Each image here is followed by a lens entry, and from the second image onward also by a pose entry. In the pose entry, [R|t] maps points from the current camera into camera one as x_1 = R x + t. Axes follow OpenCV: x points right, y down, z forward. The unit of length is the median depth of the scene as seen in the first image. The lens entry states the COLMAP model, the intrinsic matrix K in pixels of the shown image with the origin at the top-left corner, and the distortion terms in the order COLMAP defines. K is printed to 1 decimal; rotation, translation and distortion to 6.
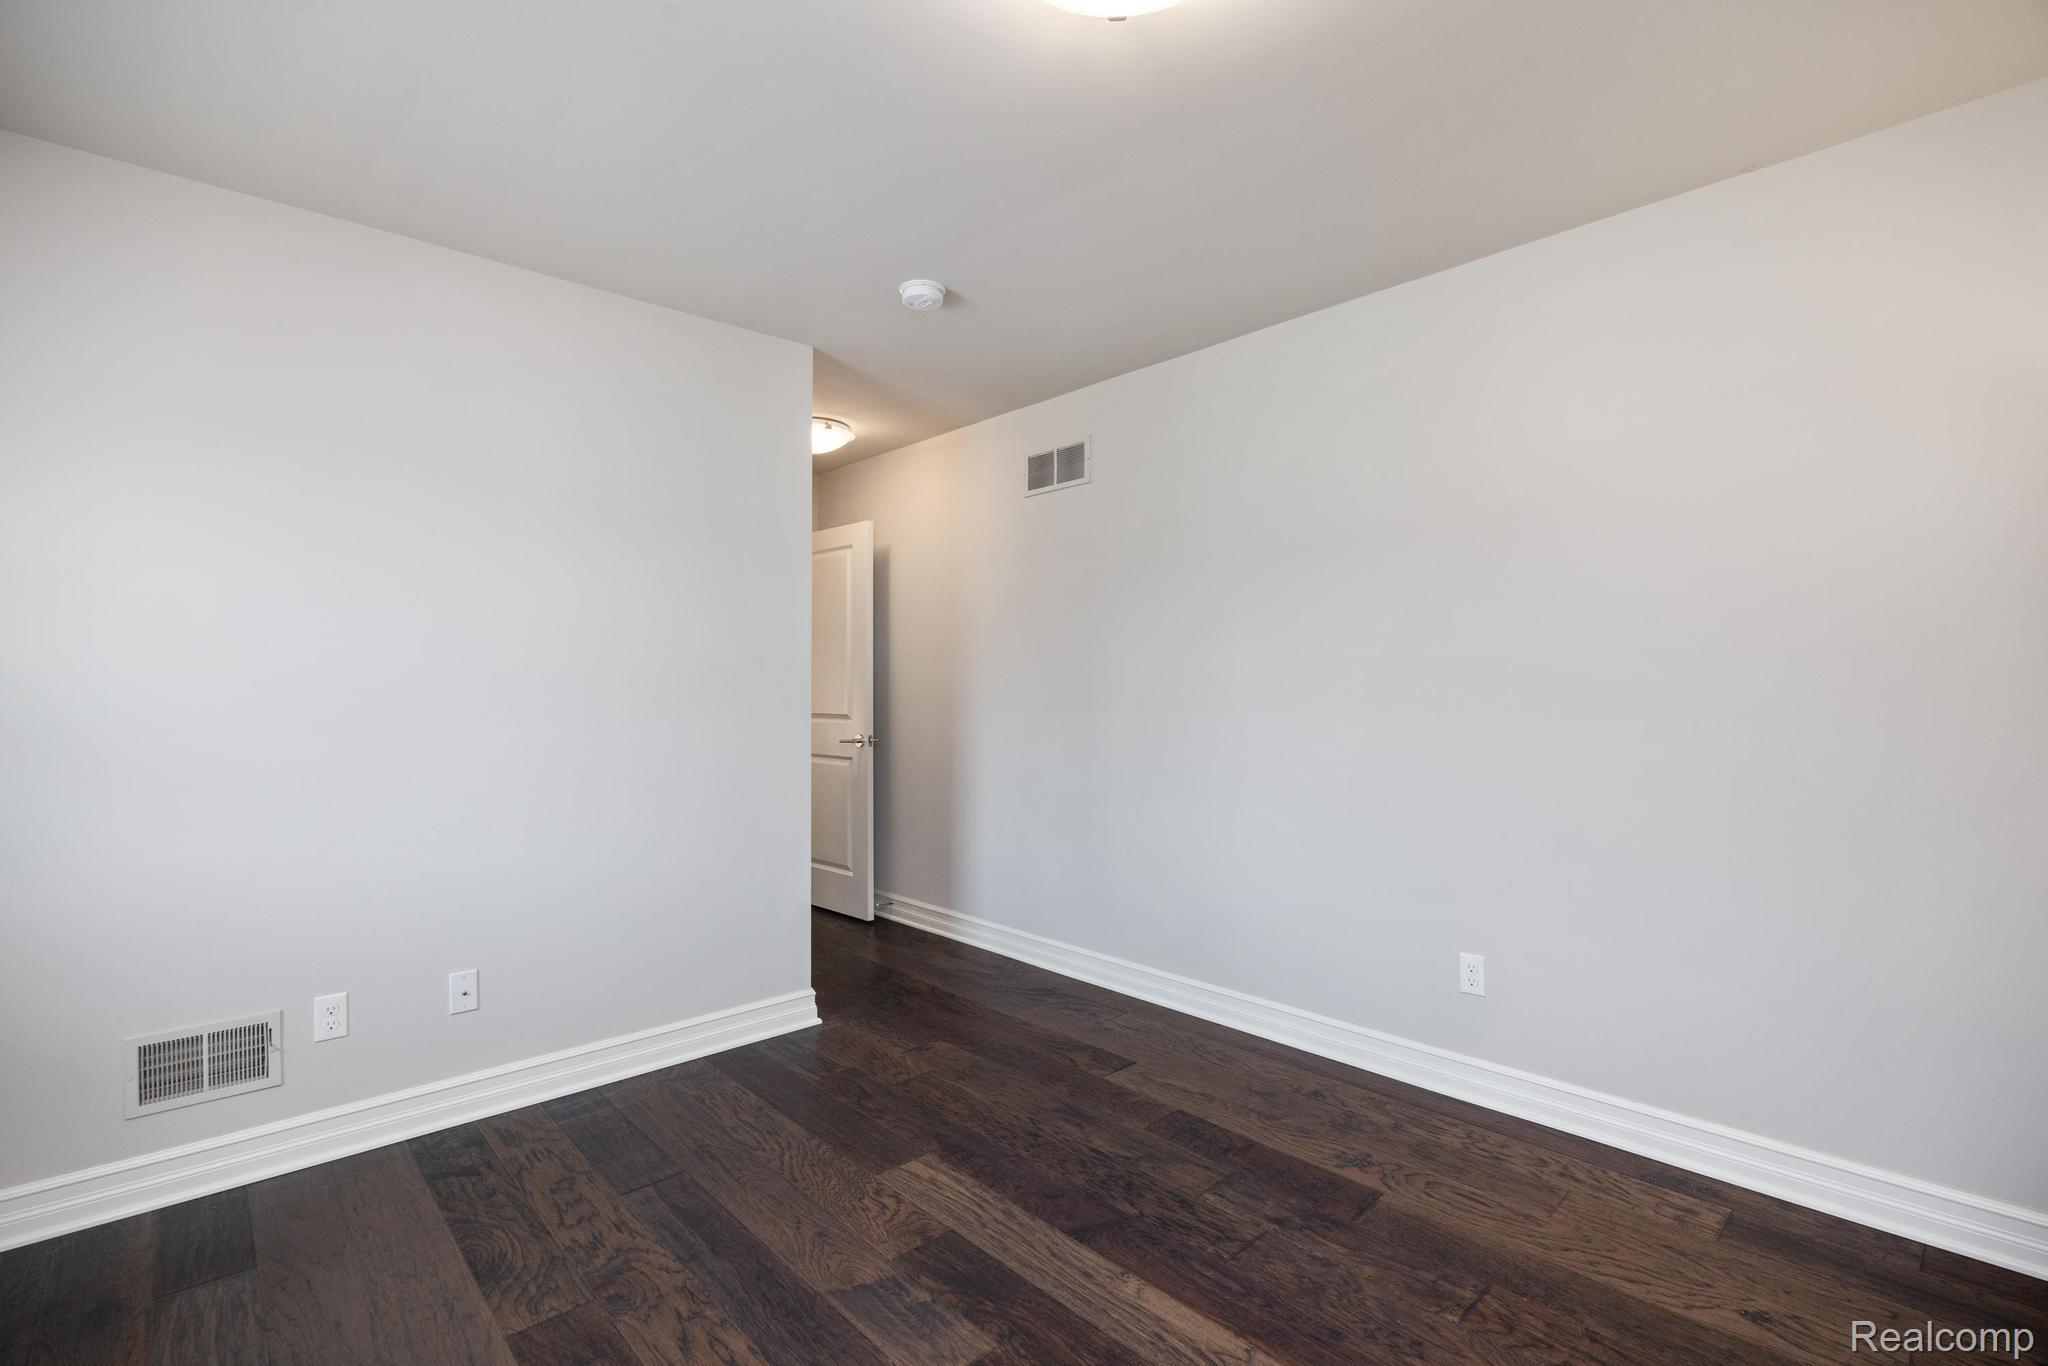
lens RADIAL K [[952.4, 0, 1024.4], [0, 952.4, 685.7], [0, 0, 1]] dist [0.004871, 0.000611]
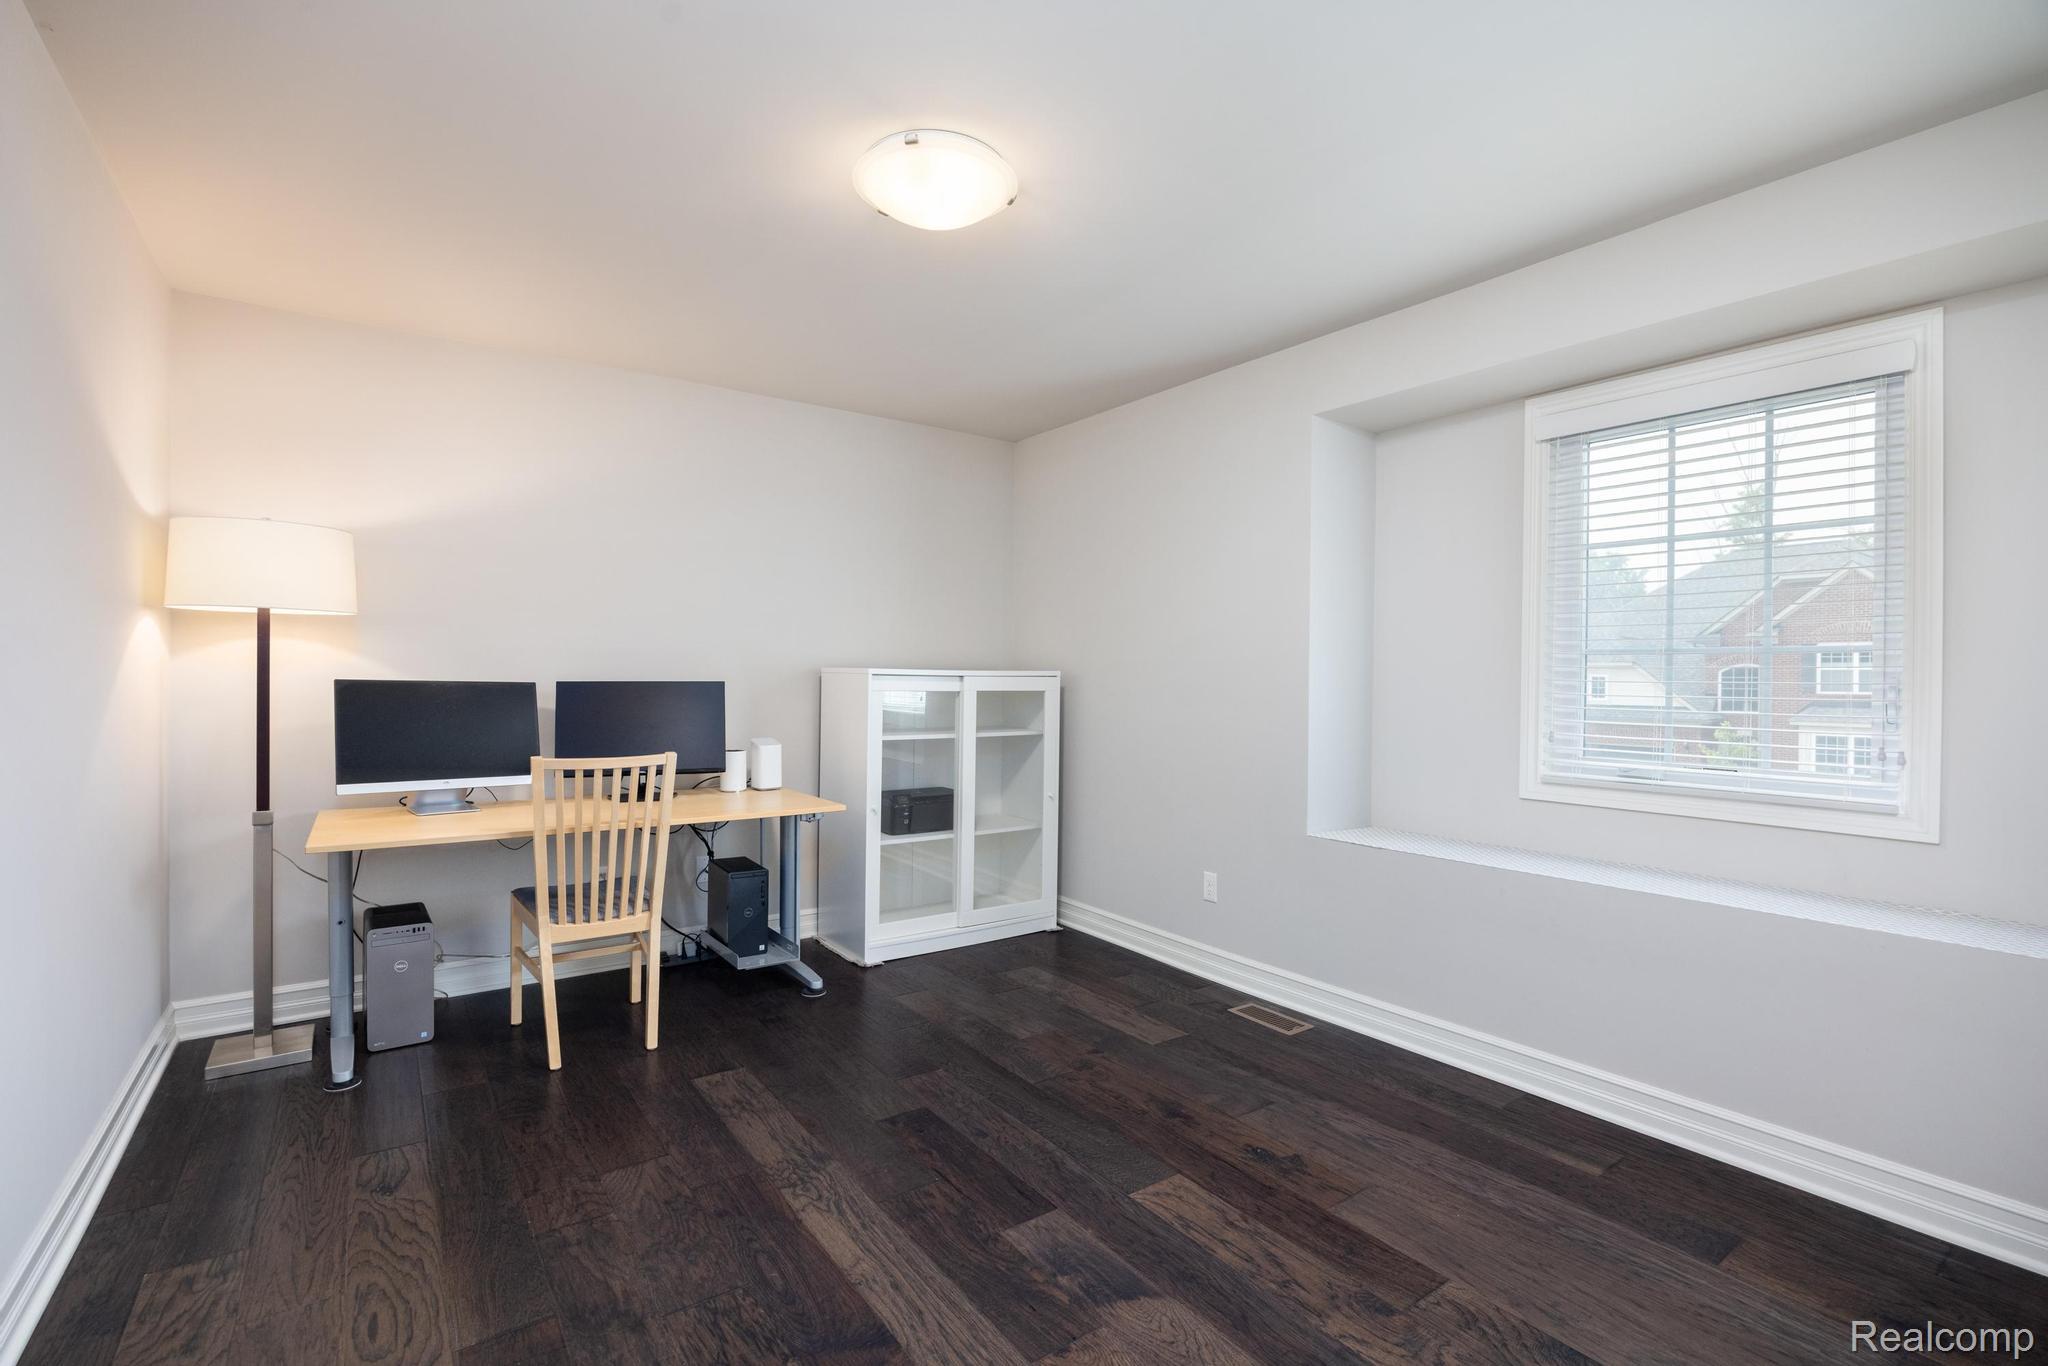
lens RADIAL K [[952.4, 0, 1024.3], [0, 952.4, 681.8], [0, 0, 1]] dist [0.004871, 0.000611]
pose [[-0.992446, -0.000114, 0.122685, -0.182691], [-0.000080, 1.000000, 0.000278, 0.006690], [-0.122685, 0.000266, -0.992446, 1.956889]]
